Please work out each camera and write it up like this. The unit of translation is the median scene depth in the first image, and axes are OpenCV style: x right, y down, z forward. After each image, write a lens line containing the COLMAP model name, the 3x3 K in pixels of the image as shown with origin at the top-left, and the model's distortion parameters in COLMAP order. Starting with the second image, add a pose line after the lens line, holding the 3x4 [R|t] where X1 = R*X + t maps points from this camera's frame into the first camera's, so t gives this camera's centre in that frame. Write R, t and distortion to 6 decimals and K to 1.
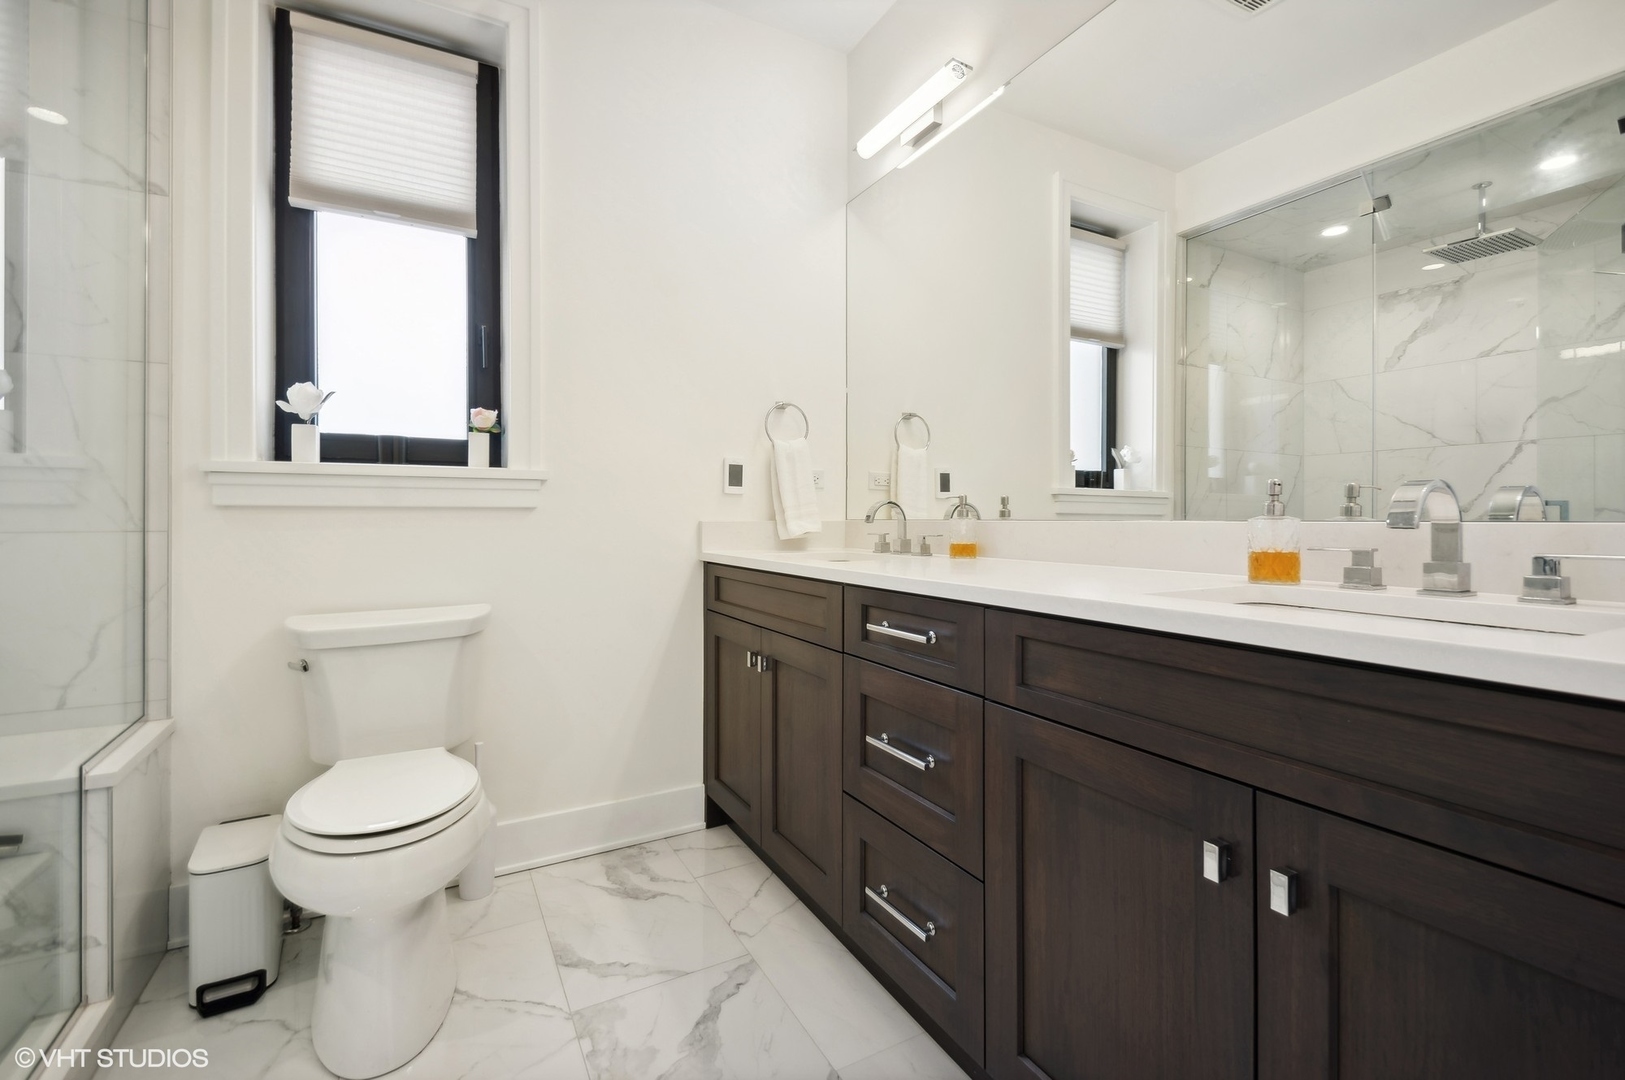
lens RADIAL K [[711.0, 0, 822.6], [0, 711.0, 522.3], [0, 0, 1]] dist [0.037259, -0.018290]
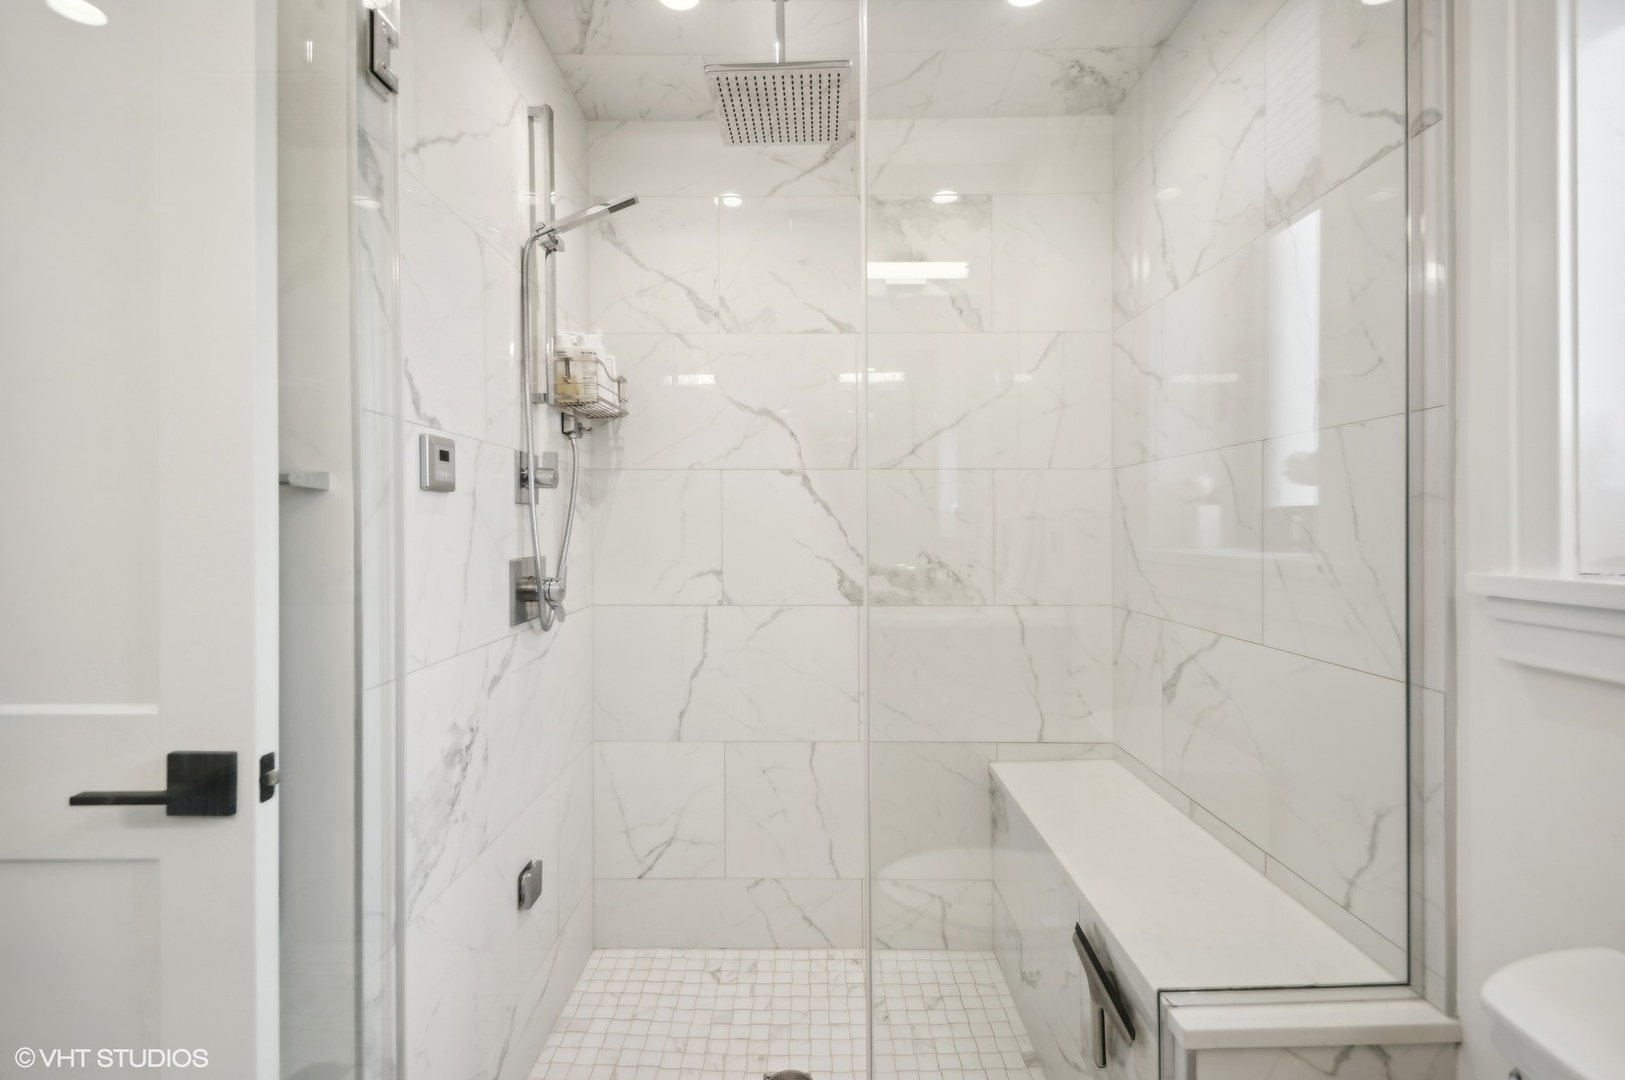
lens RADIAL K [[711.0, 0, 822.6], [0, 711.0, 522.3], [0, 0, 1]] dist [0.037259, -0.018290]
pose [[-0.489912, -0.000128, -0.871772, -0.154687], [-0.004539, 0.999987, 0.002403, -0.126330], [0.871760, 0.005134, -0.489906, 0.865237]]
